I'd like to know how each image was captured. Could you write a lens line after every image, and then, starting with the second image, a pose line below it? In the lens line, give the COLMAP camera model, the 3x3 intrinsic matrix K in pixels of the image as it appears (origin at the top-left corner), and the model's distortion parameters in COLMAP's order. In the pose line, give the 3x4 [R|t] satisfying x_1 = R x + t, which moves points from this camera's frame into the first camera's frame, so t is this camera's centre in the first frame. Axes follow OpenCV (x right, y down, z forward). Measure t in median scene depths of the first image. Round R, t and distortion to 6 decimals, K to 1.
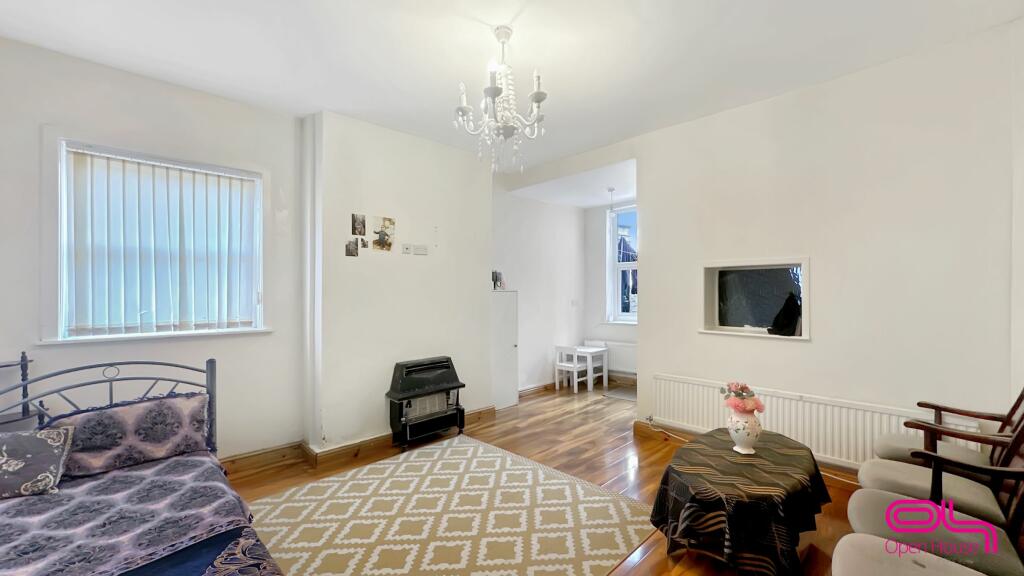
lens RADIAL K [[413.4, 0, 509.4], [0, 413.4, 284.1], [0, 0, 1]] dist [-0.019341, 0.000039]
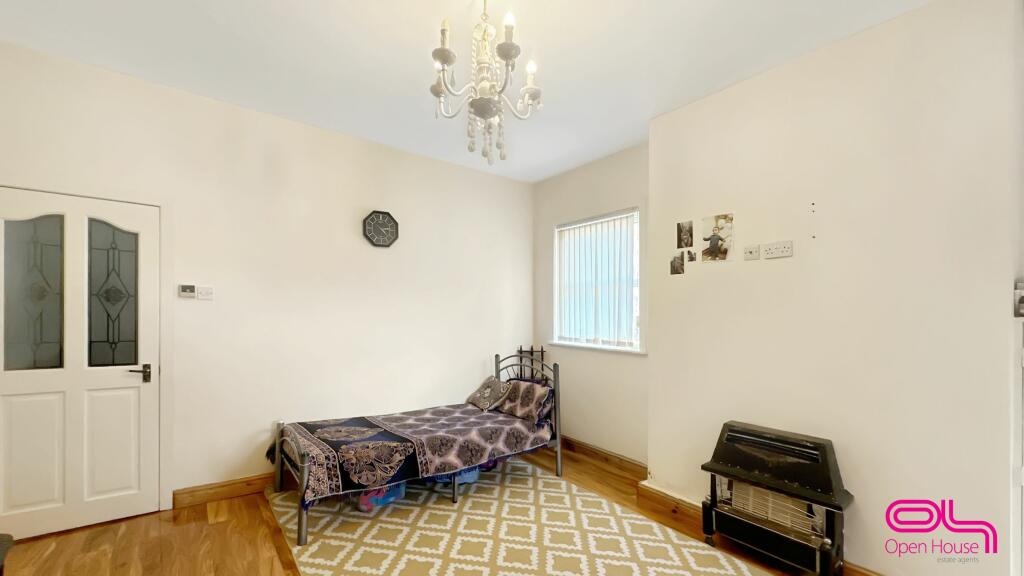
lens RADIAL K [[413.4, 0, 517.9], [0, 413.4, 324.8], [0, 0, 1]] dist [-0.019341, 0.000039]
pose [[-0.130391, 0.019123, -0.991278, 0.492567], [-0.007465, 0.999767, 0.020268, 0.020497], [0.991435, 0.010043, -0.130218, 0.786449]]
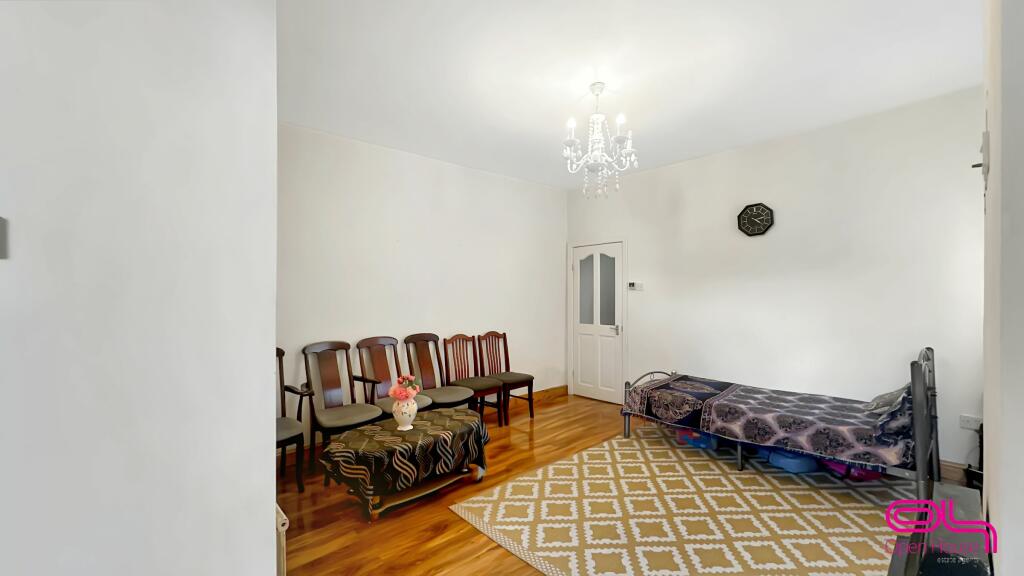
lens RADIAL K [[413.4, 0, 518.7], [0, 413.4, 297.8], [0, 0, 1]] dist [-0.019341, 0.000039]
pose [[-0.999255, 0.015672, 0.035257, 0.120829], [0.015587, 0.999875, -0.002702, 0.015072], [-0.035295, -0.002150, -0.999375, 1.497179]]
